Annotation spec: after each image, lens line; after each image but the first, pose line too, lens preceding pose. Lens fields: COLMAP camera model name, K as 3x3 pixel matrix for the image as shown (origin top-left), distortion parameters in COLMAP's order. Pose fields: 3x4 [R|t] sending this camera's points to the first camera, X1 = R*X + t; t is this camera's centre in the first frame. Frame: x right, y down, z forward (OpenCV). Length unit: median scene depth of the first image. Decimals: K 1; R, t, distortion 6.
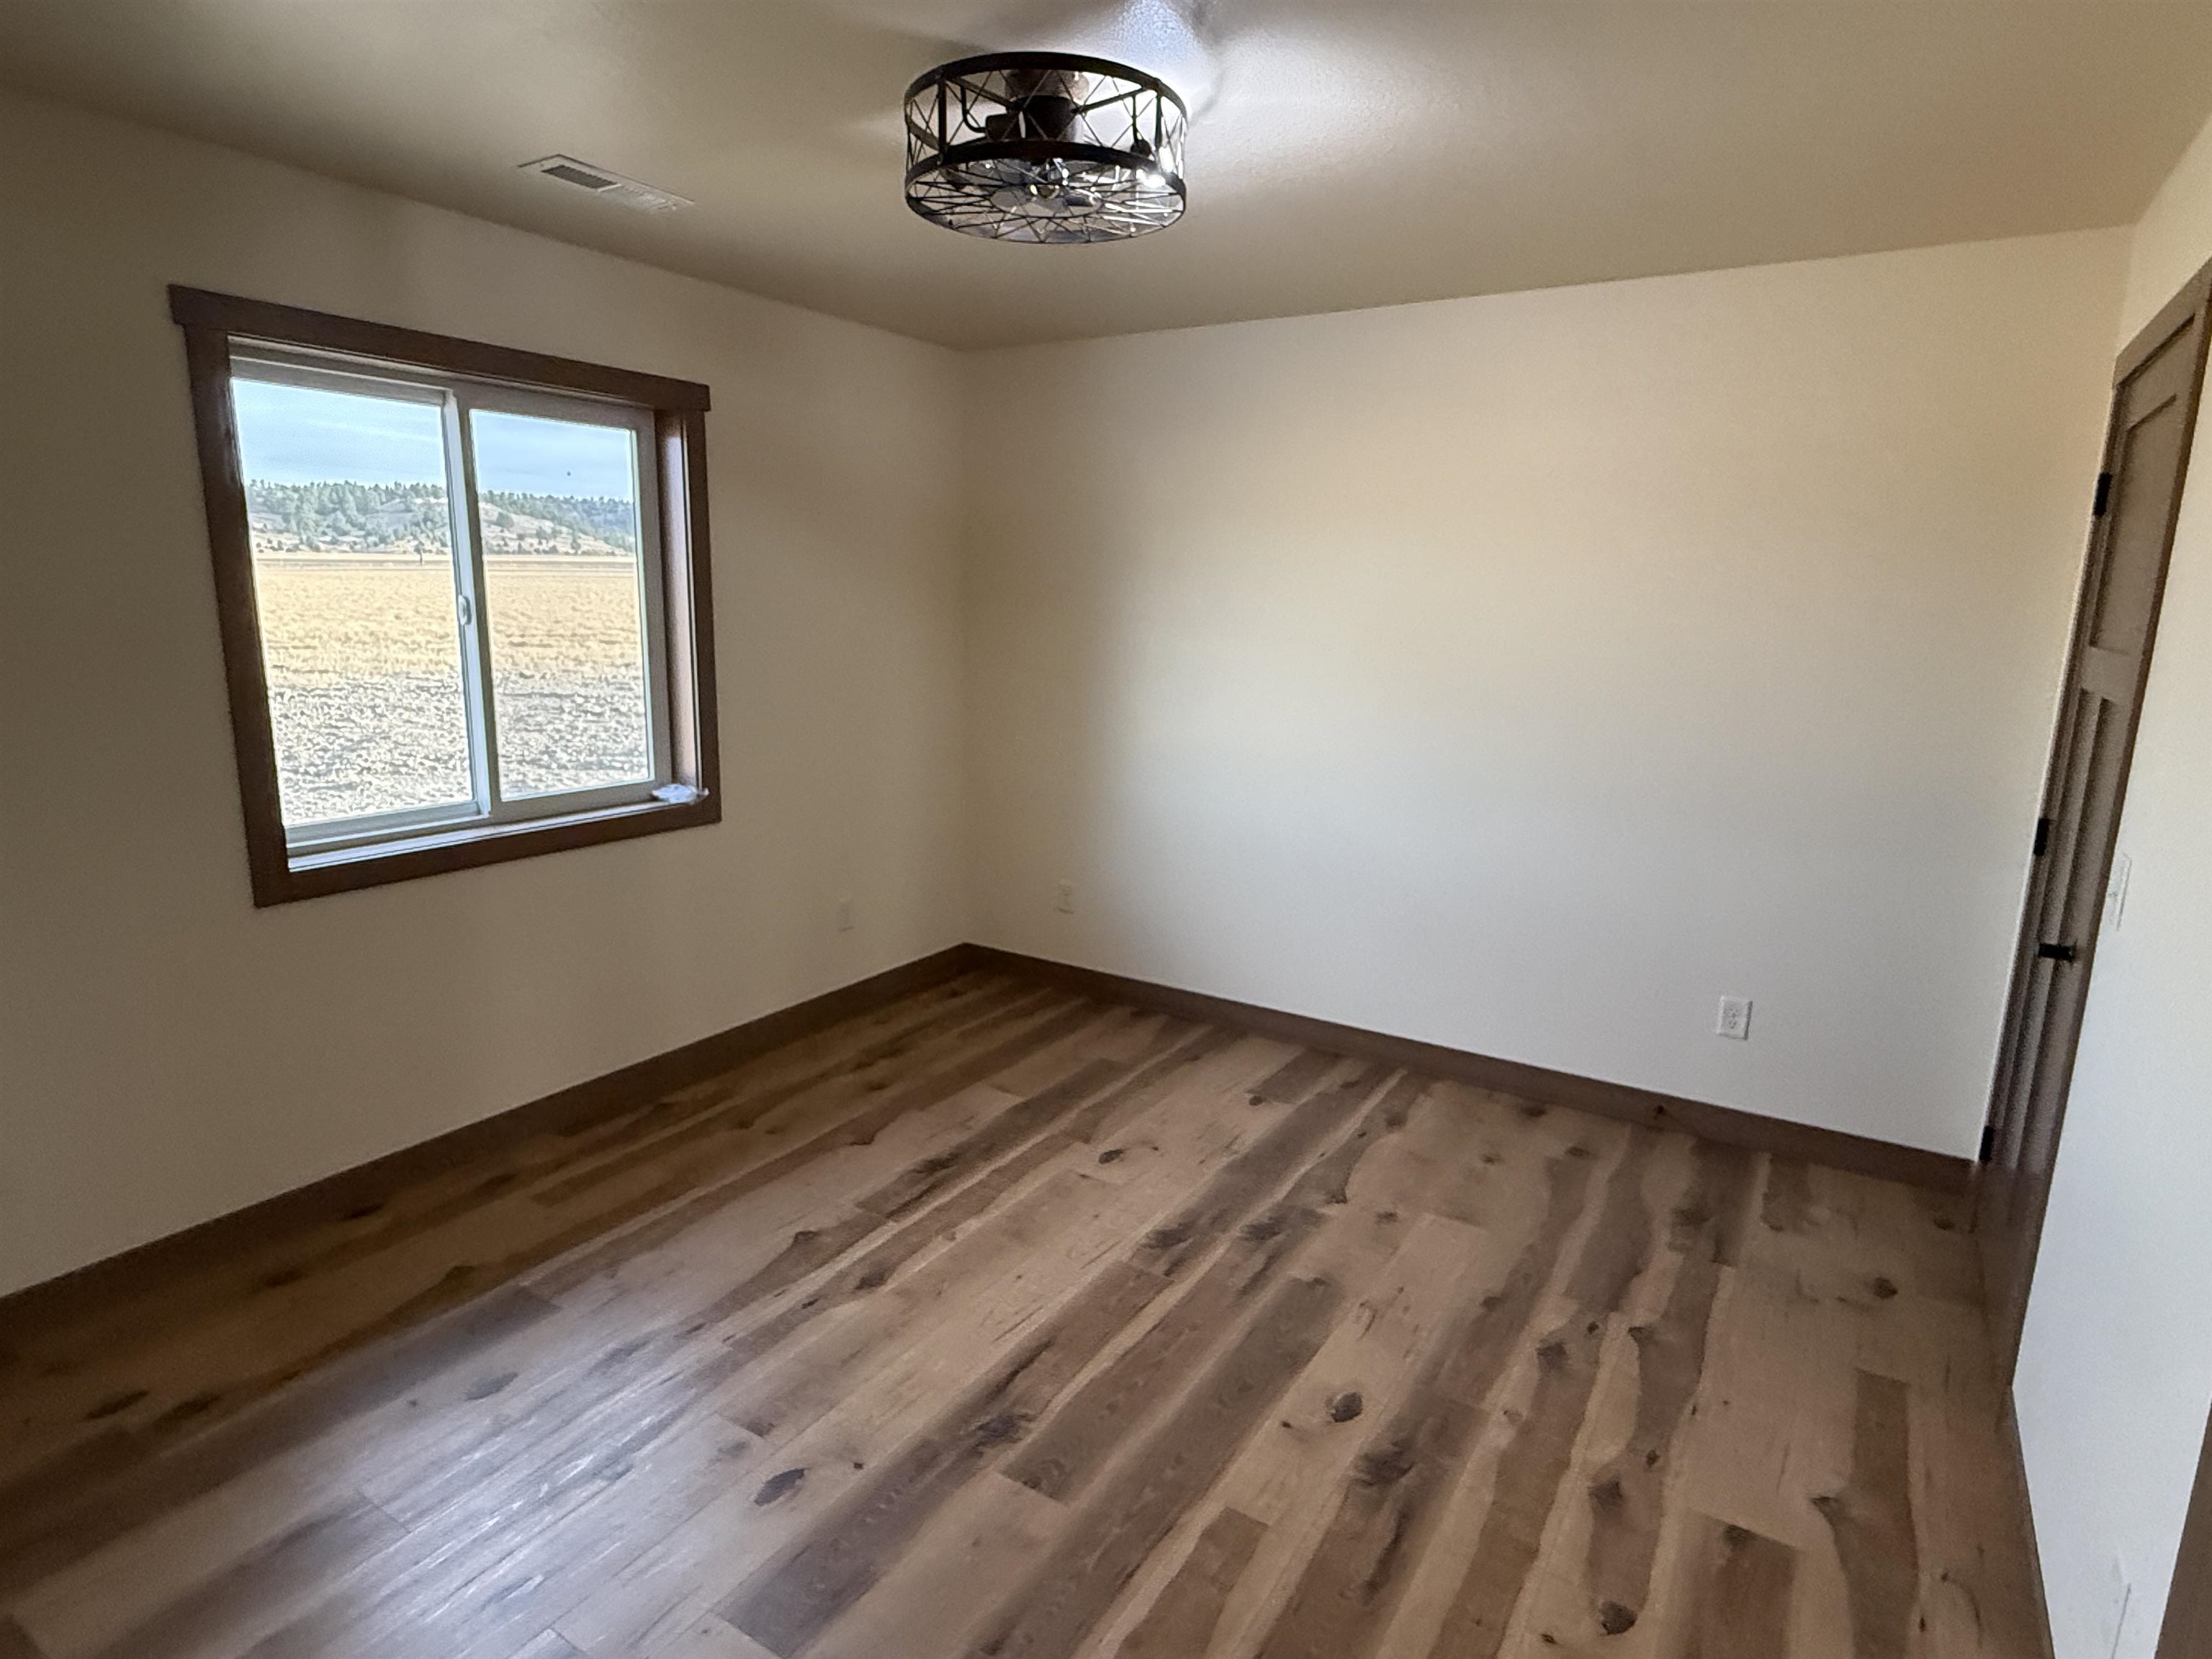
lens RADIAL K [[1221.3, 0, 1106.0], [0, 1221.3, 829.5], [0, 0, 1]] dist [-0.001779, 0.000089]
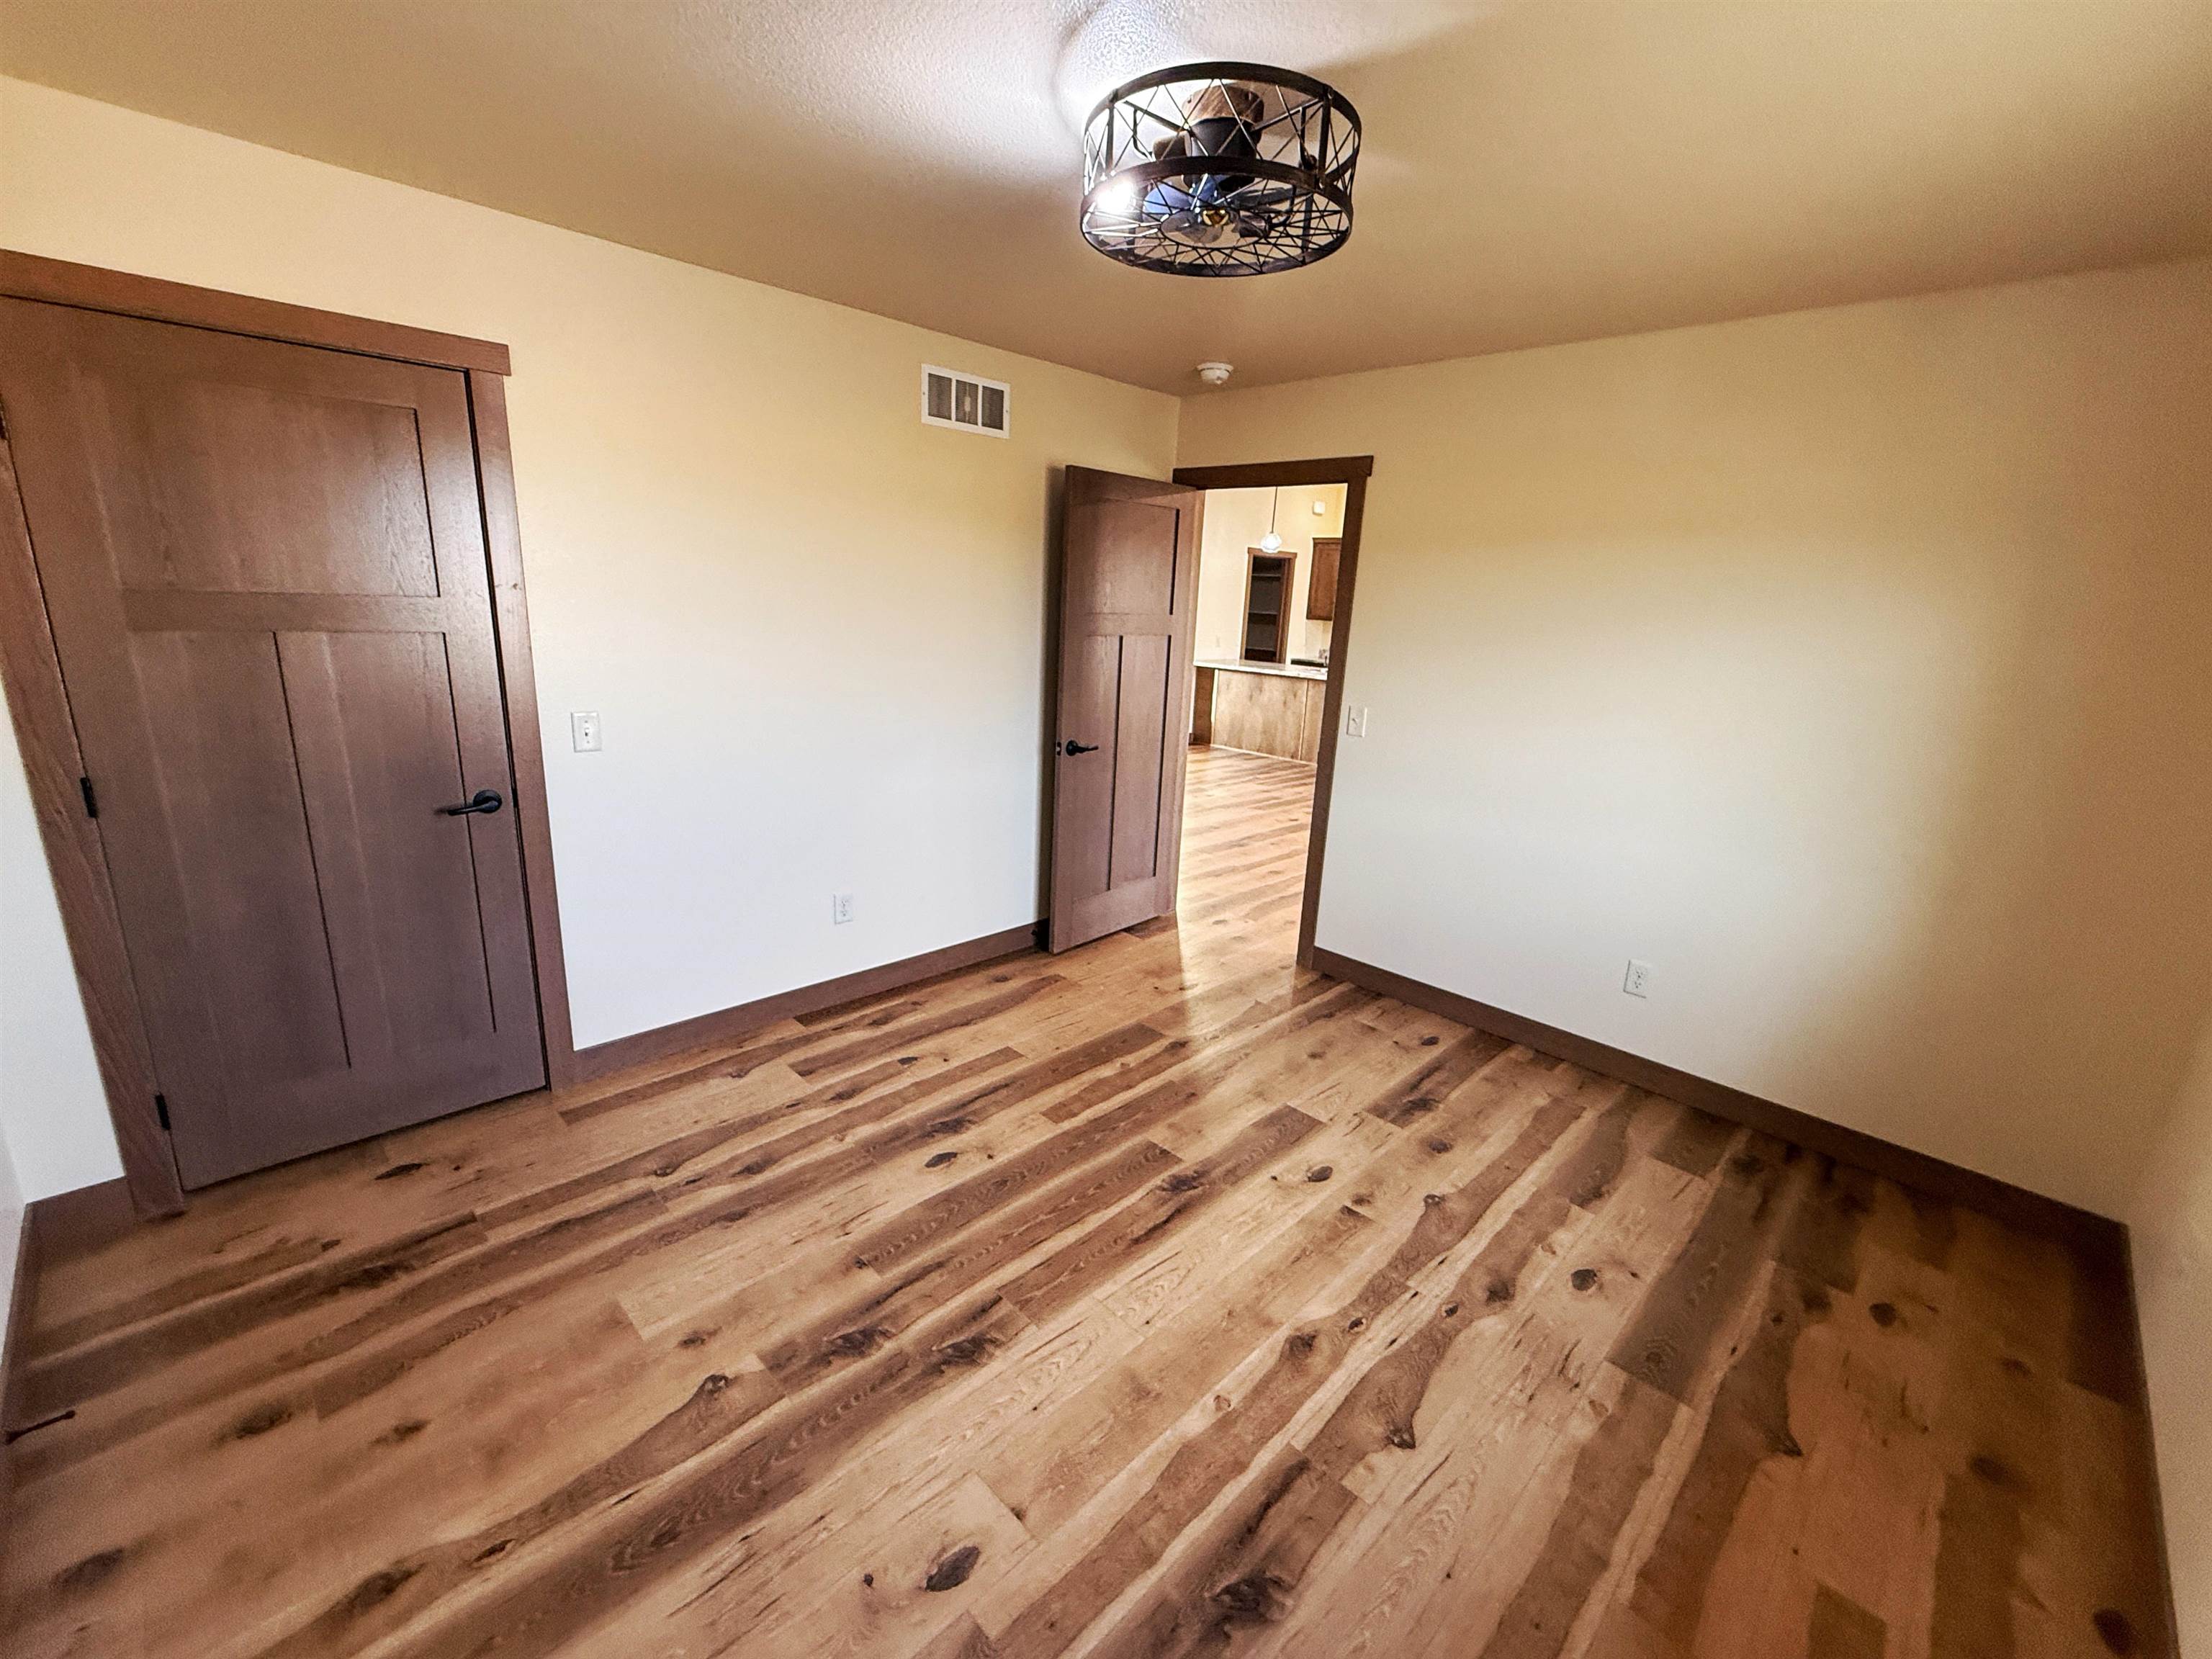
lens RADIAL K [[906.7, 0, 1106.0], [0, 906.7, 829.5], [0, 0, 1]] dist [-0.000598, -0.000174]
pose [[-0.972585, -0.118746, 0.199945, -0.135383], [-0.020089, 0.899488, 0.436483, -0.296771], [-0.231679, 0.420500, -0.877214, 1.471343]]
